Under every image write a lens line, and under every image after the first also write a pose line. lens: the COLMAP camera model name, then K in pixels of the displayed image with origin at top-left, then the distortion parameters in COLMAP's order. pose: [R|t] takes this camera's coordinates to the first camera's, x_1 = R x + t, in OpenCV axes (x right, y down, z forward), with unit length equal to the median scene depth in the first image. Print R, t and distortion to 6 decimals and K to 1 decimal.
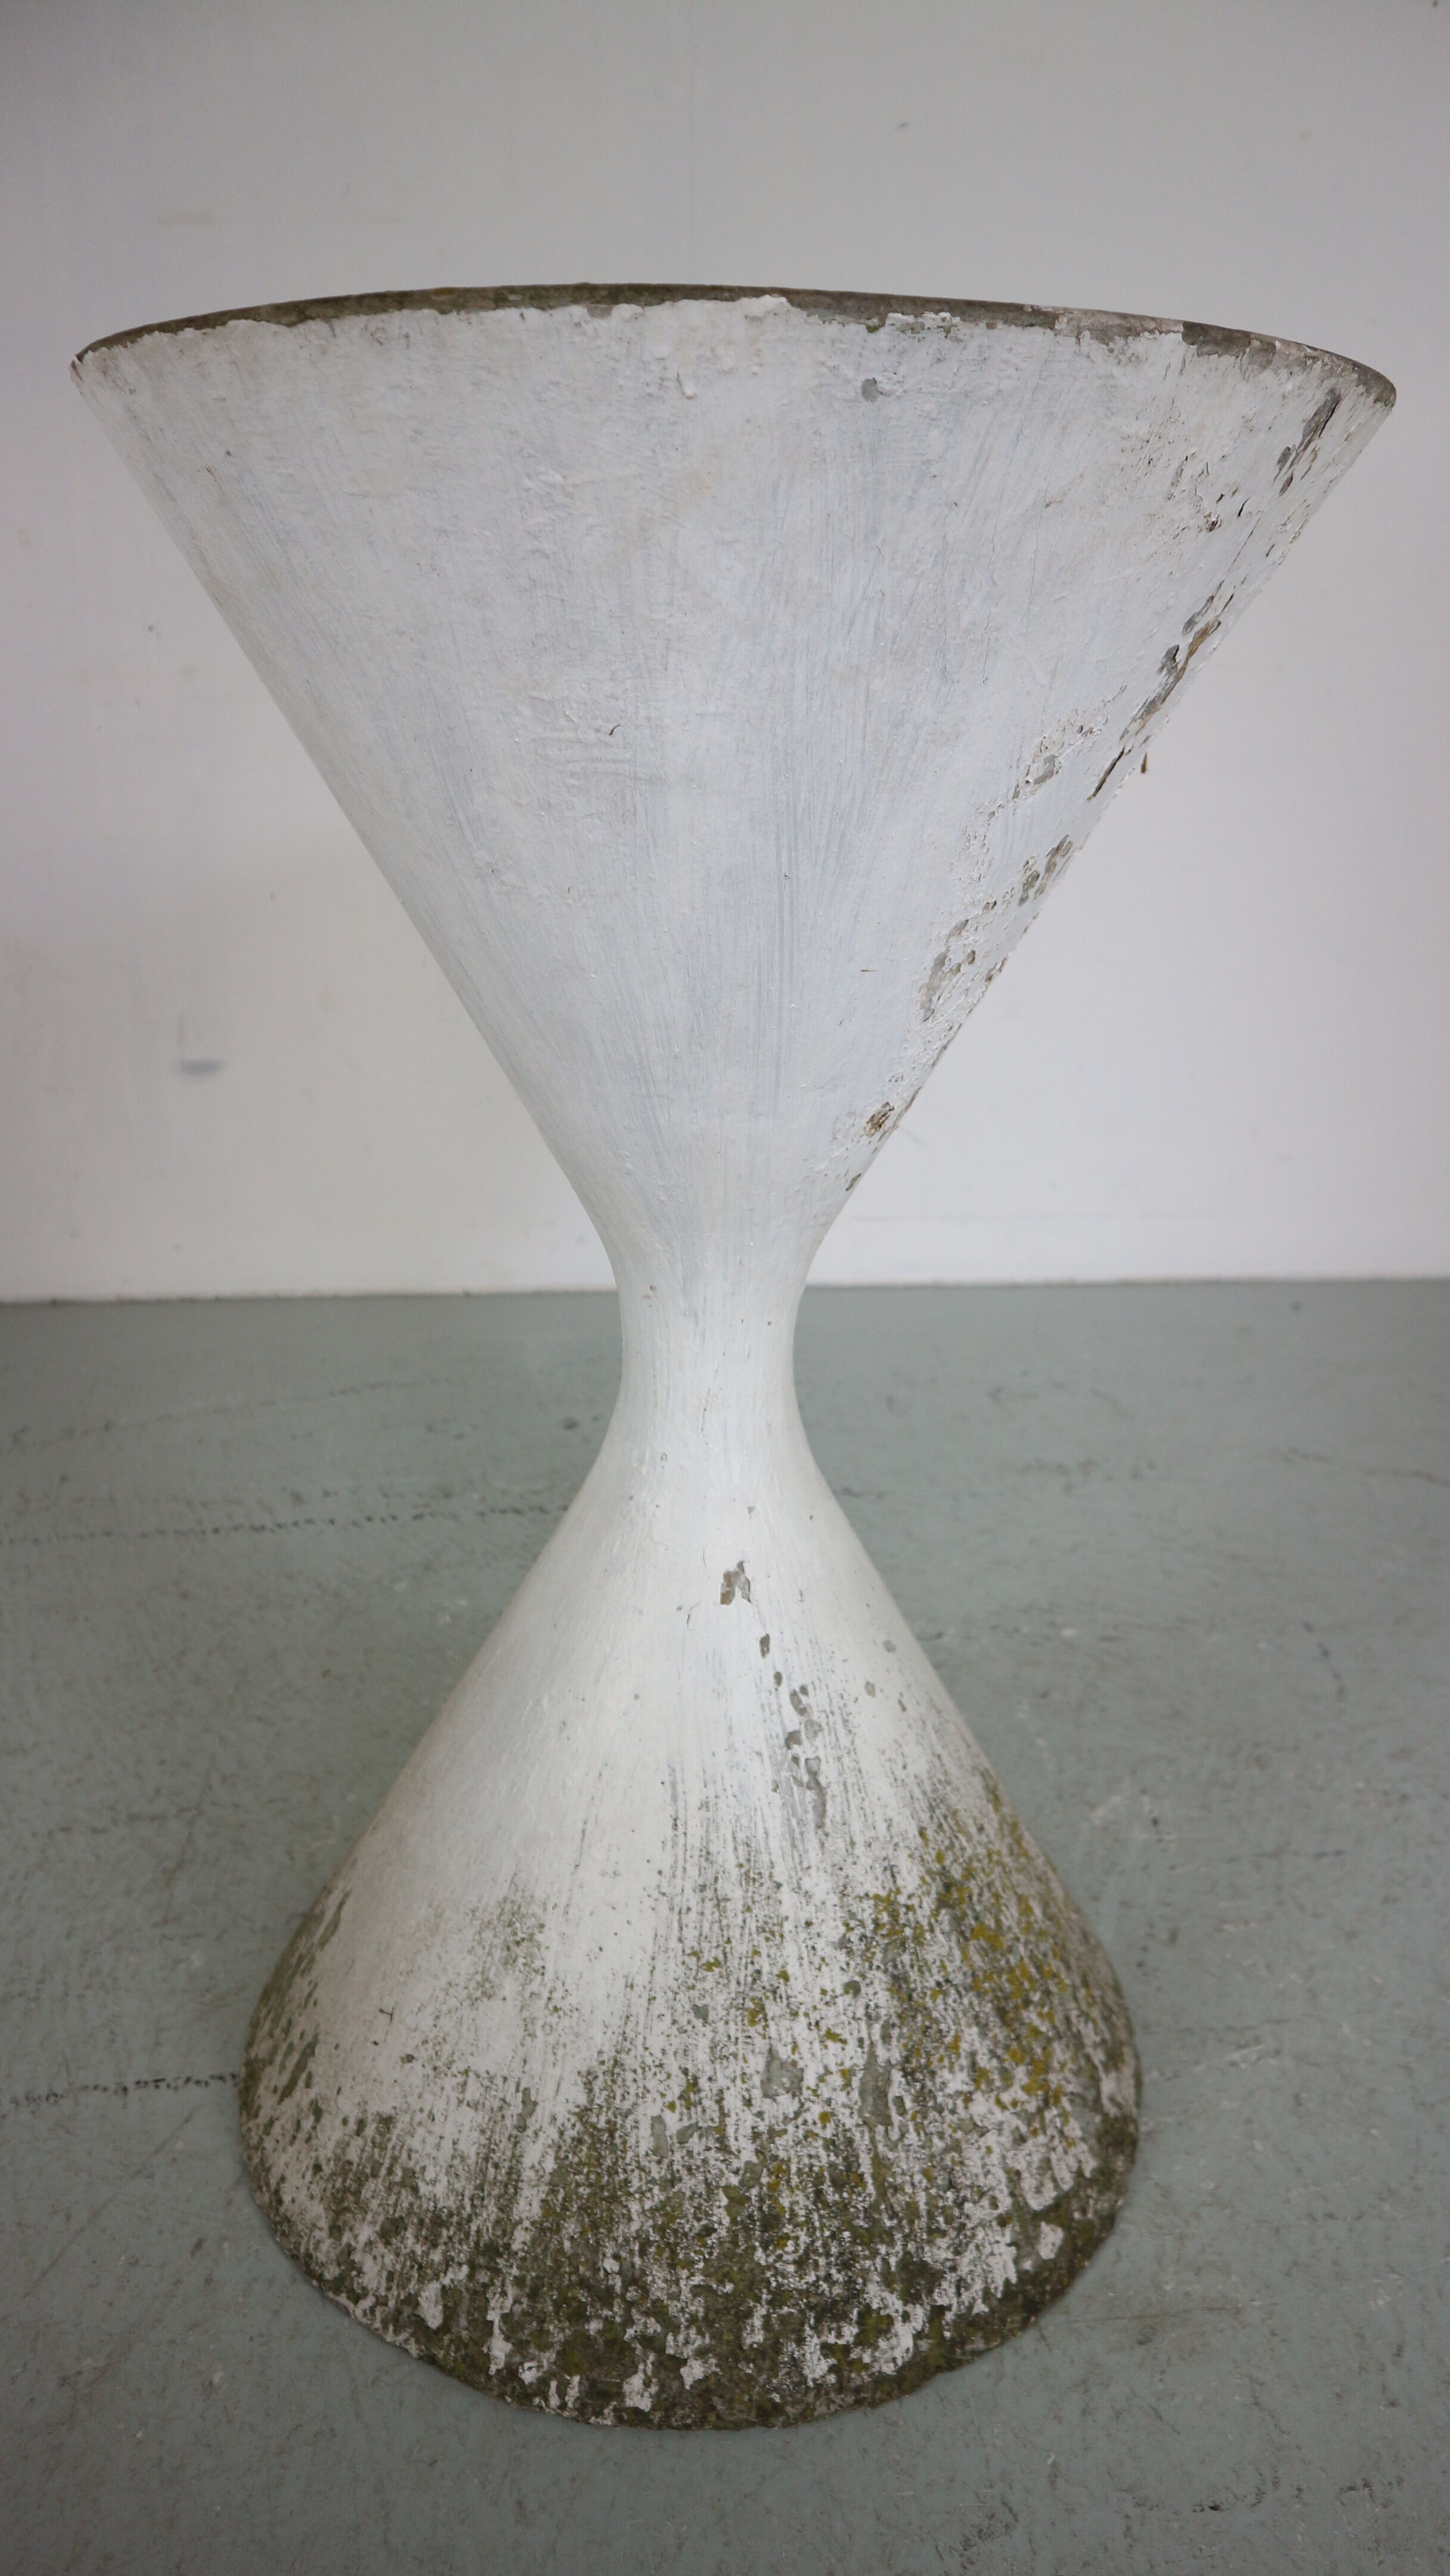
lens RADIAL K [[1778.4, 0, 726.8], [0, 1778.4, 1297.9], [0, 0, 1]] dist [-0.114205, 0.069860]
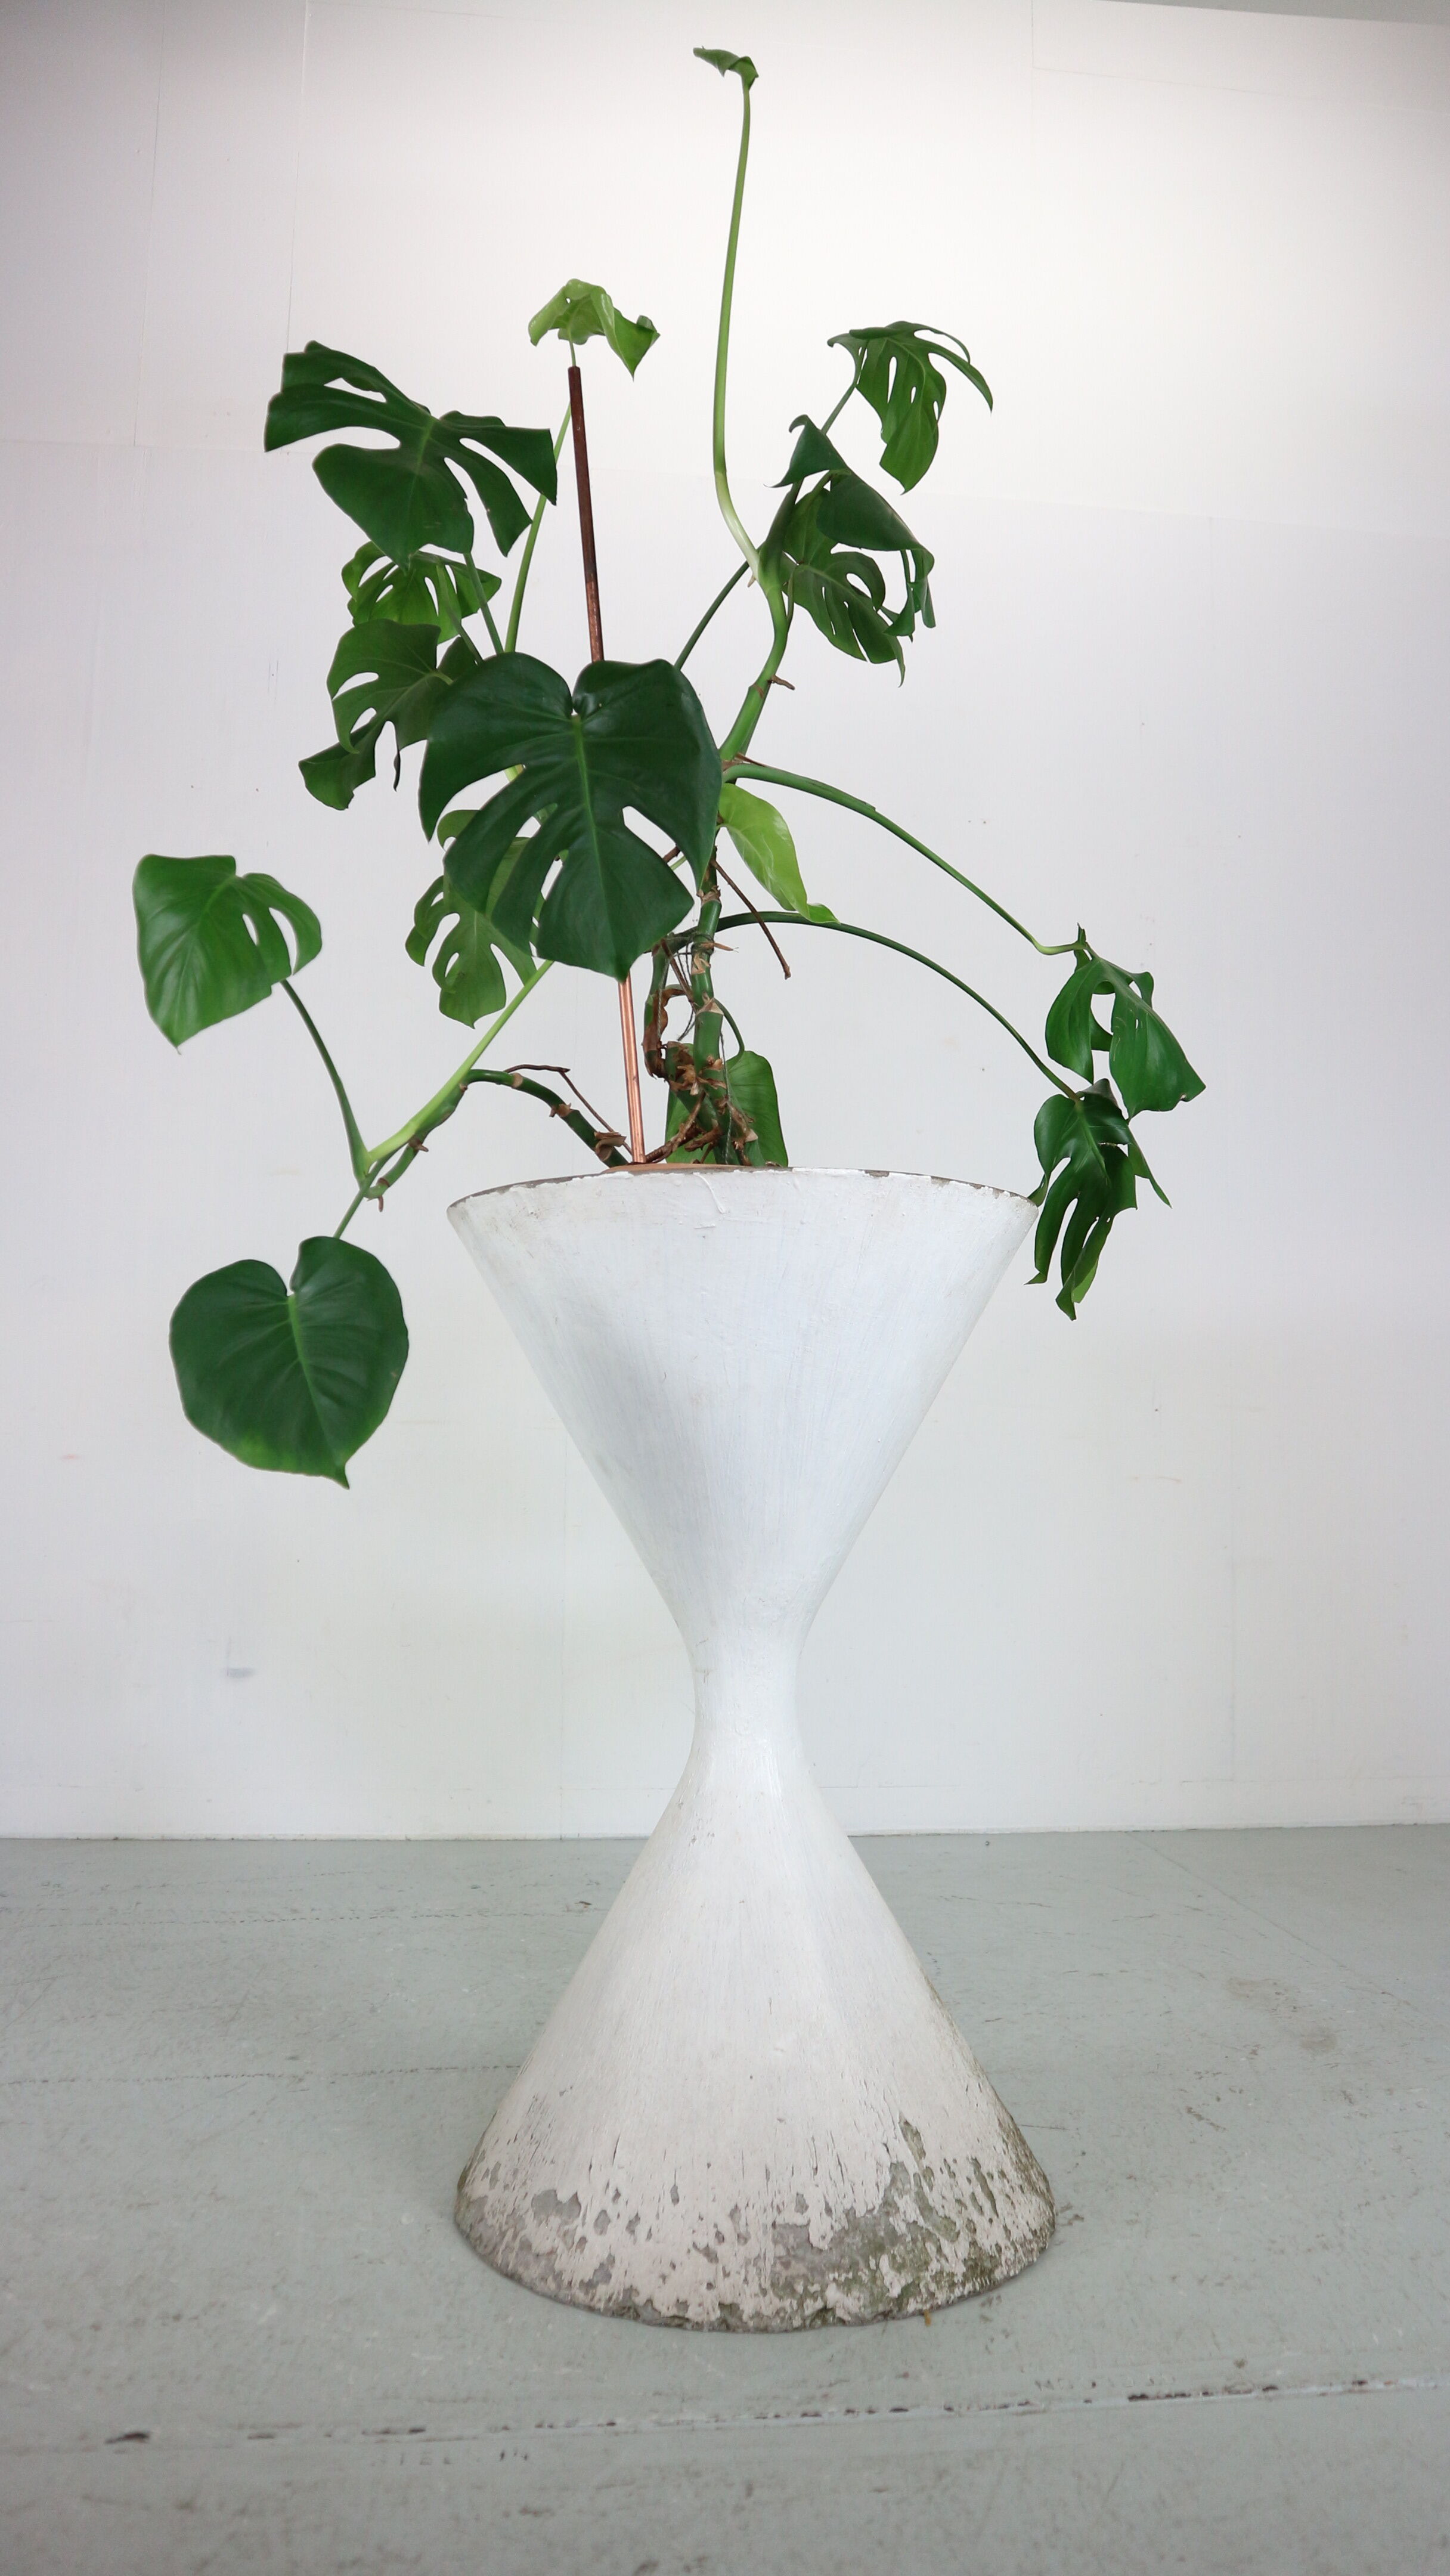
lens RADIAL K [[1807.9, 0, 707.1], [0, 1807.9, 1309.5], [0, 0, 1]] dist [-0.070737, 0.004763]
pose [[0.999782, 0.002023, 0.020792, 0.143582], [0.007579, 0.892365, -0.451251, 0.608169], [-0.019467, 0.451310, 0.892155, -1.095248]]
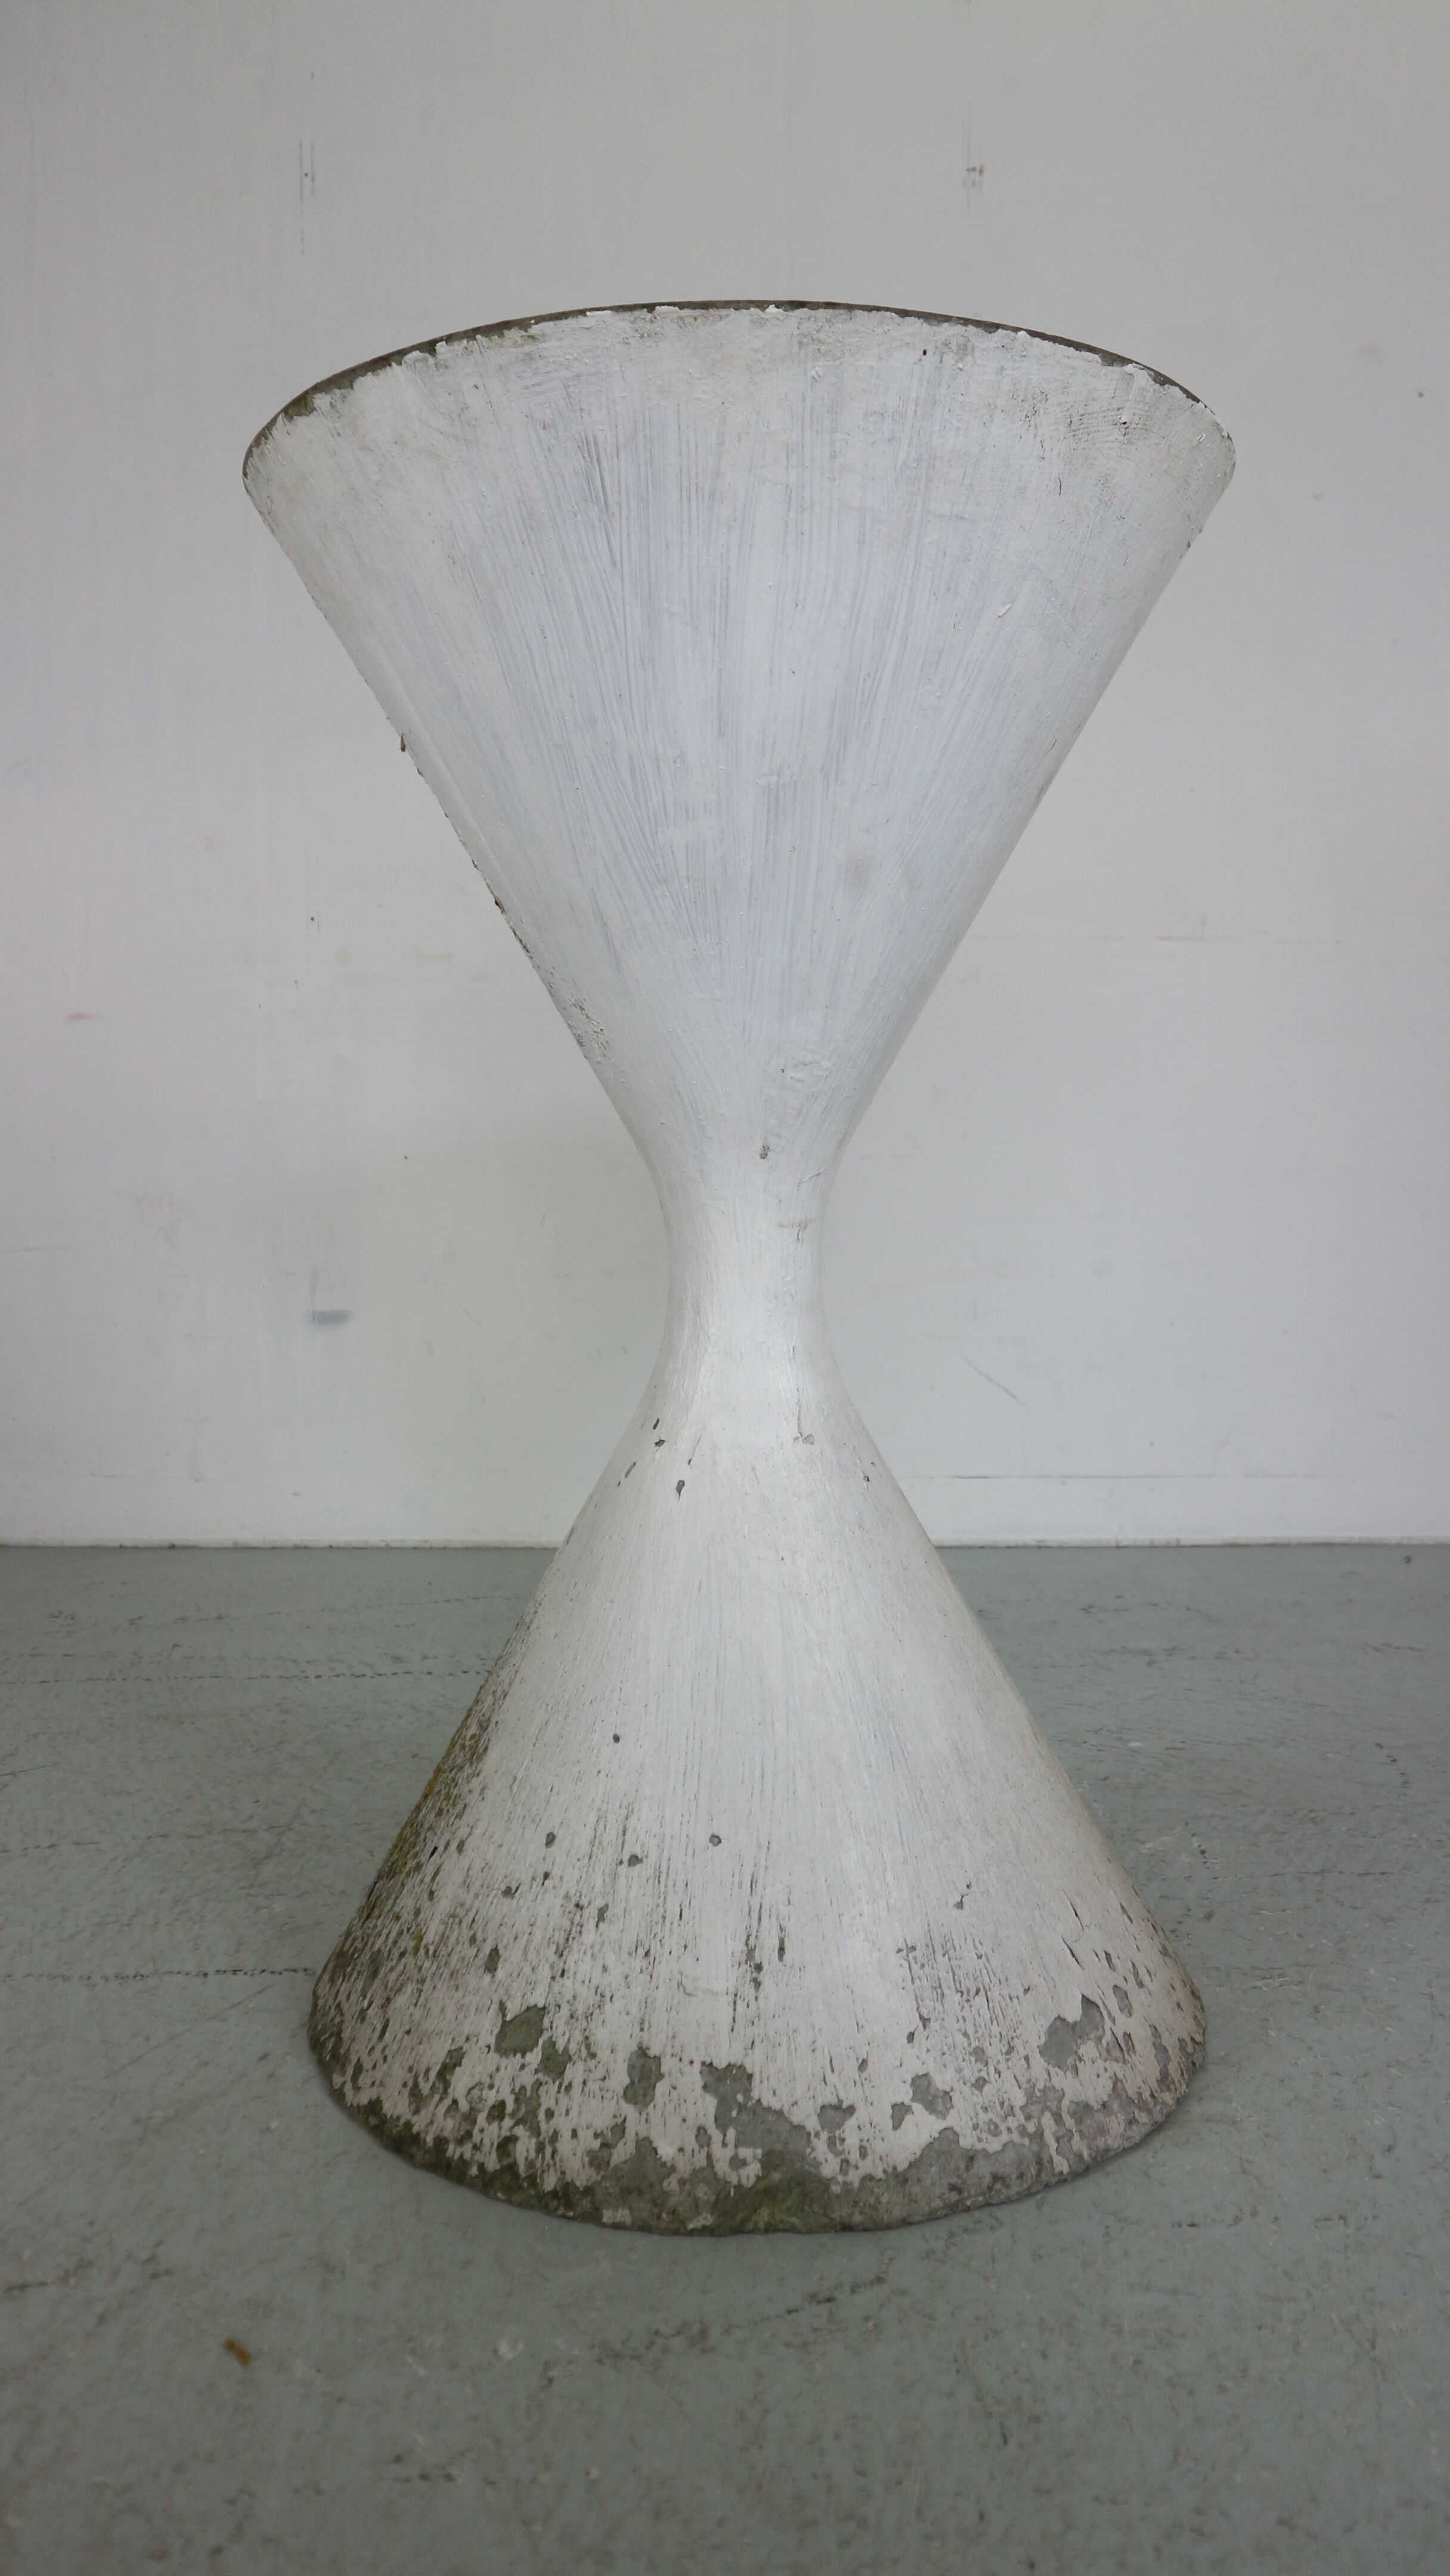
lens RADIAL K [[1996.2, 0, 724.1], [0, 1996.2, 1287.5], [0, 0, 1]] dist [-0.090105, 0.071444]
pose [[0.996438, -0.005555, -0.084142, 0.082958], [-0.019092, 0.957055, -0.289277, 0.412872], [0.082135, 0.289853, 0.953540, -0.280788]]
